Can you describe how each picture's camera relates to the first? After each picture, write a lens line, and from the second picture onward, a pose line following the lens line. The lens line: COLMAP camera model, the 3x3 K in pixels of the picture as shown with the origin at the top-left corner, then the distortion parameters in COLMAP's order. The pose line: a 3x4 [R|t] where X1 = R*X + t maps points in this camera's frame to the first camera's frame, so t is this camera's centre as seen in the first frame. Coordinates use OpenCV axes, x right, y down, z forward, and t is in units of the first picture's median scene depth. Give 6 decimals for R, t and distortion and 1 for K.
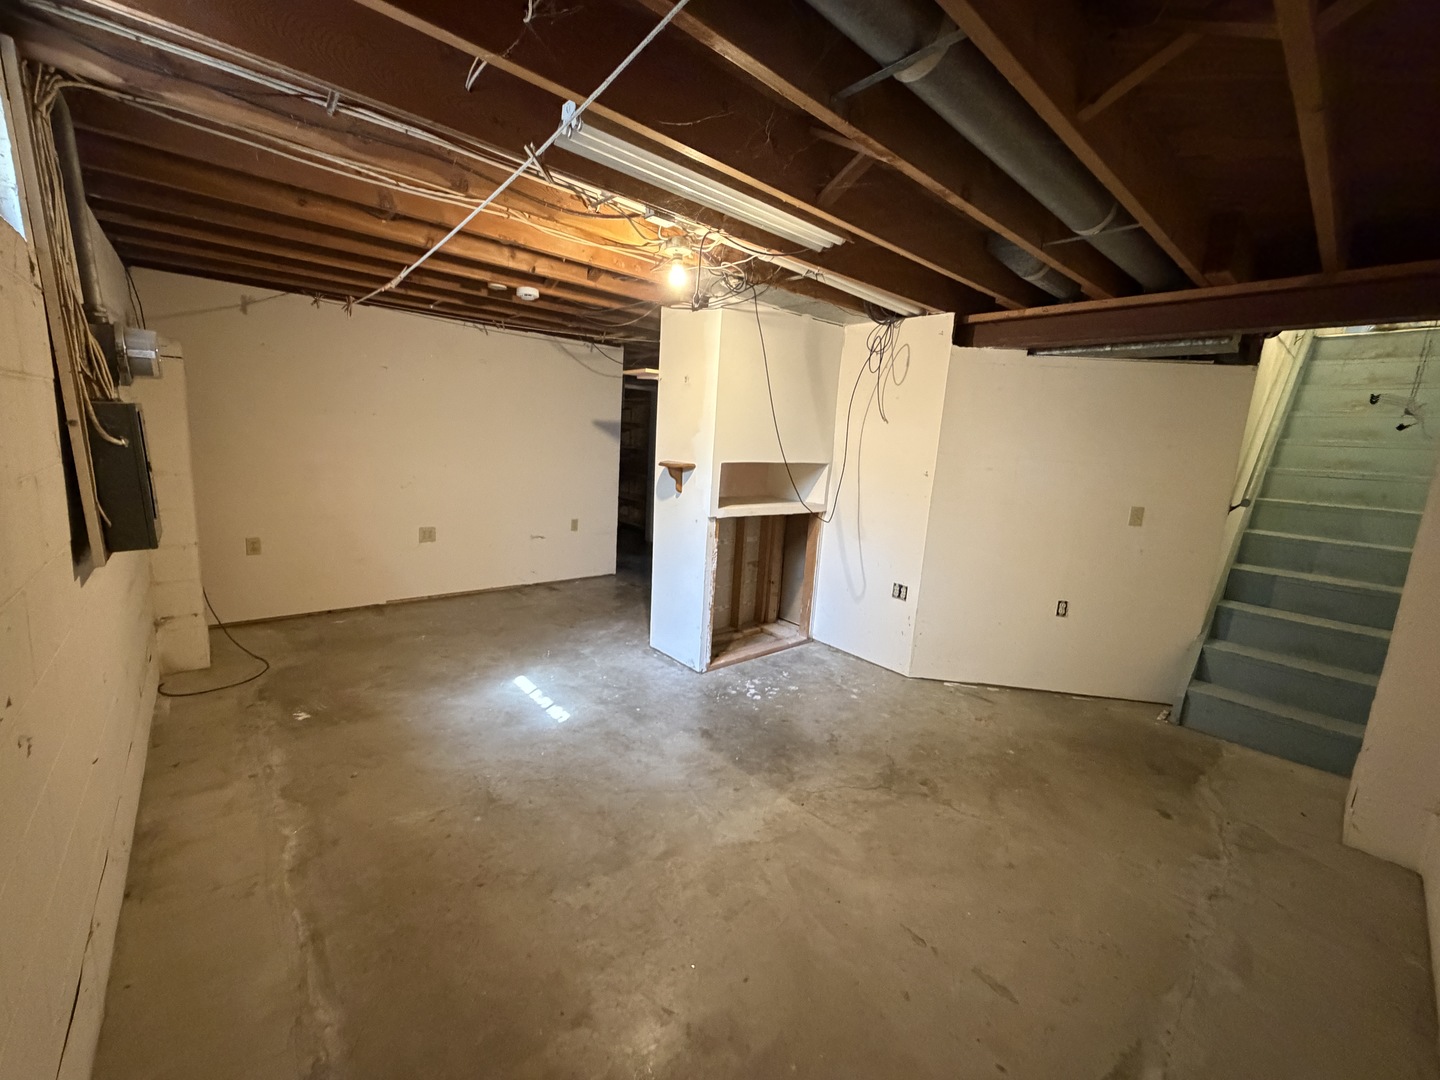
lens RADIAL K [[574.0, 0, 715.3], [0, 574.0, 537.8], [0, 0, 1]] dist [0.001957, 0.000050]
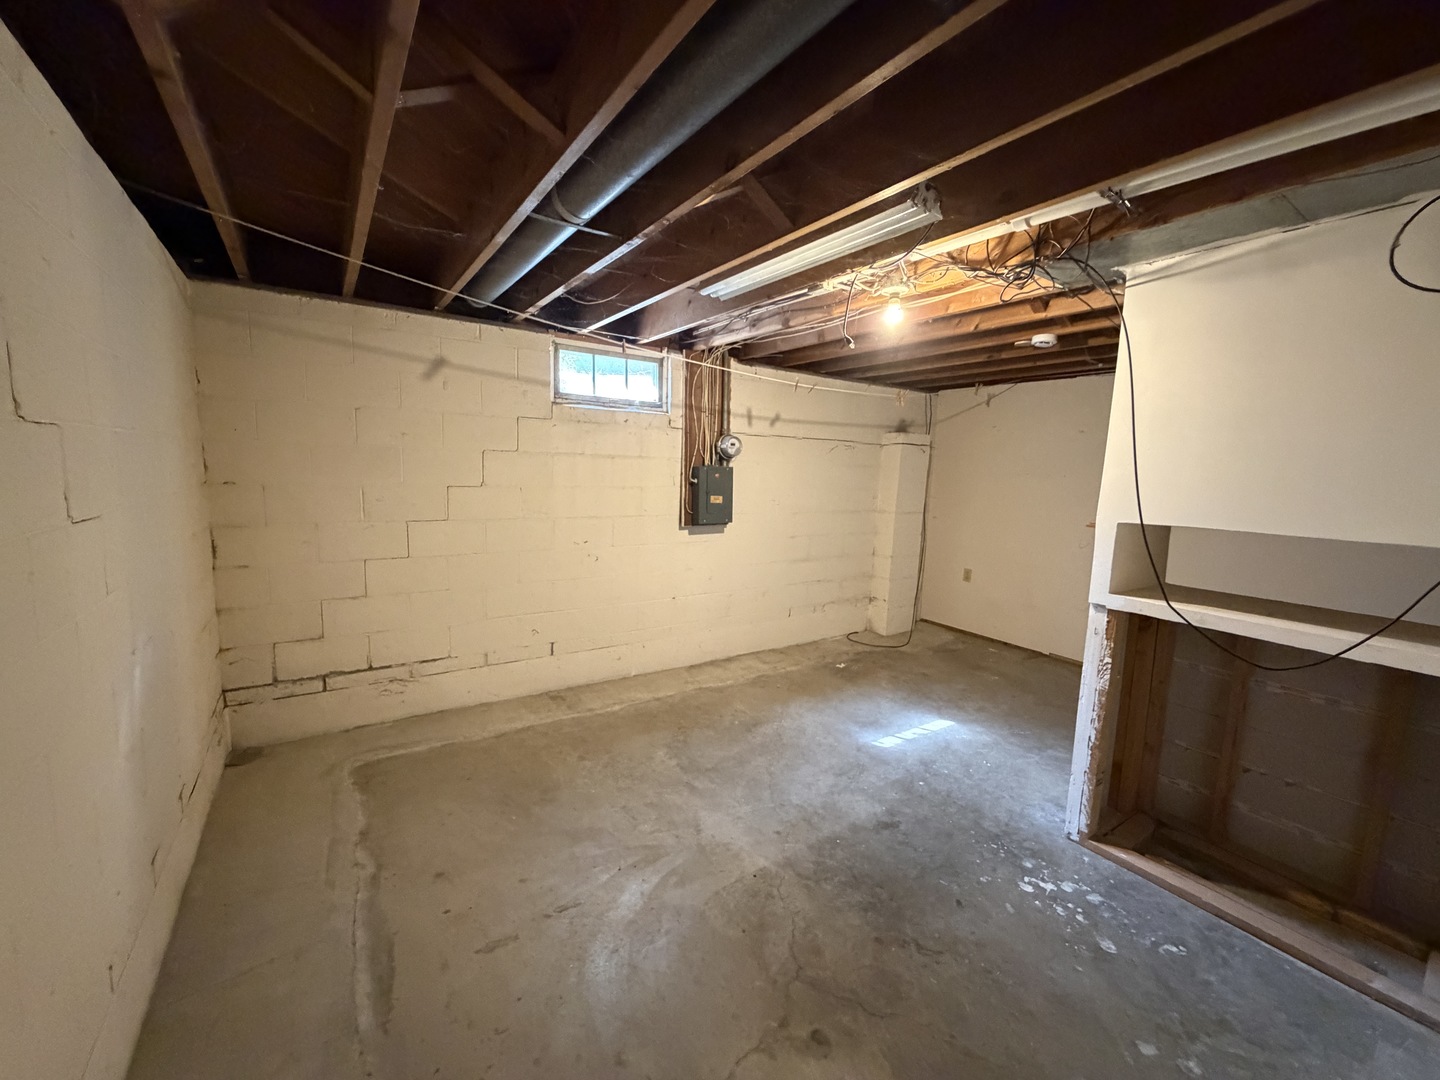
lens RADIAL K [[574.0, 0, 715.3], [0, 574.0, 537.8], [0, 0, 1]] dist [0.001957, 0.000050]
pose [[-0.118682, 0.065914, -0.990742, 0.765431], [-0.214046, 0.972636, 0.090350, -0.083944], [0.969587, 0.222787, -0.101326, 0.697741]]
